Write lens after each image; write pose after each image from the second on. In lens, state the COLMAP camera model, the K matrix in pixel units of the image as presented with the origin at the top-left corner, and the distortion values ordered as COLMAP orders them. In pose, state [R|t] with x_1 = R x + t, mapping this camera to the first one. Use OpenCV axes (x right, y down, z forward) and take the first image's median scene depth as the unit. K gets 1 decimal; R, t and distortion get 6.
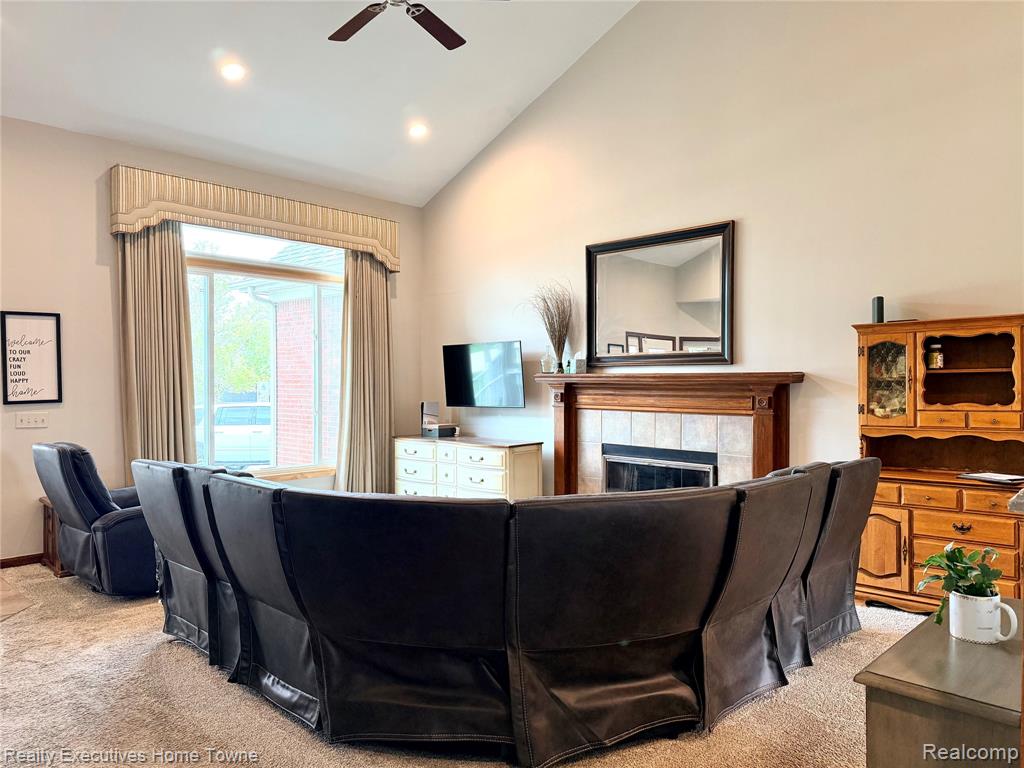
lens RADIAL K [[717.1, 0, 510.0], [0, 717.1, 388.2], [0, 0, 1]] dist [0.061090, -0.078093]
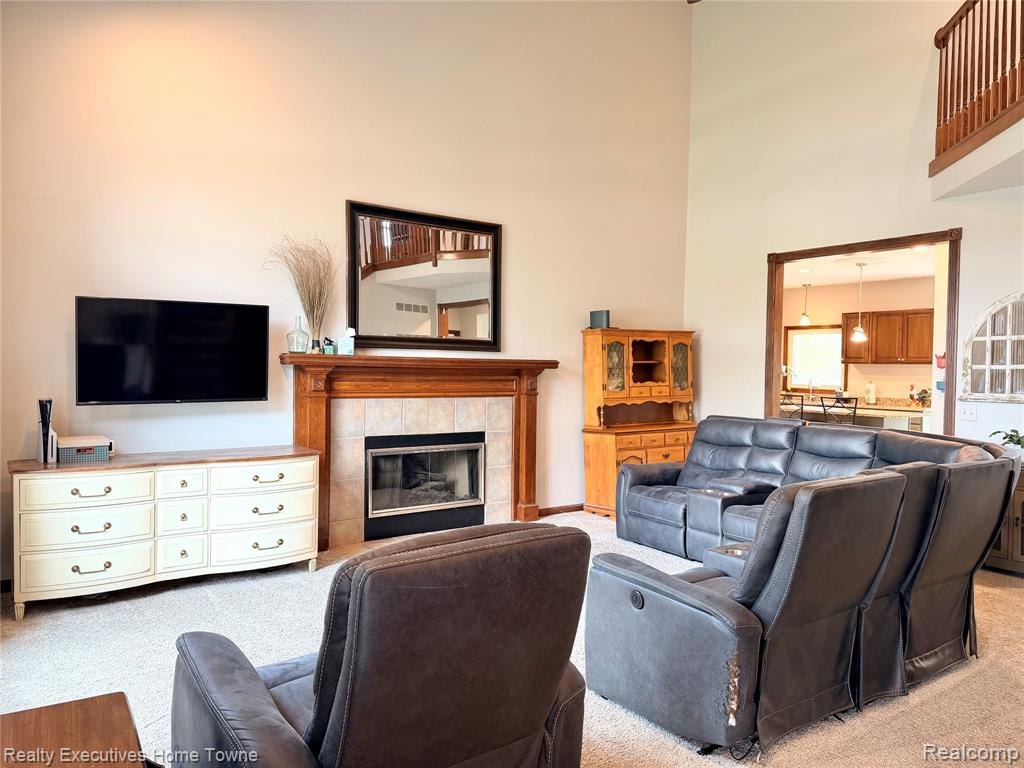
lens RADIAL K [[717.1, 0, 514.9], [0, 717.1, 380.7], [0, 0, 1]] dist [0.061090, -0.078093]
pose [[0.175855, -0.014129, 0.984315, -0.880282], [-0.001371, 0.999893, 0.014597, -0.004249], [-0.984415, -0.003916, 0.175817, 0.854792]]
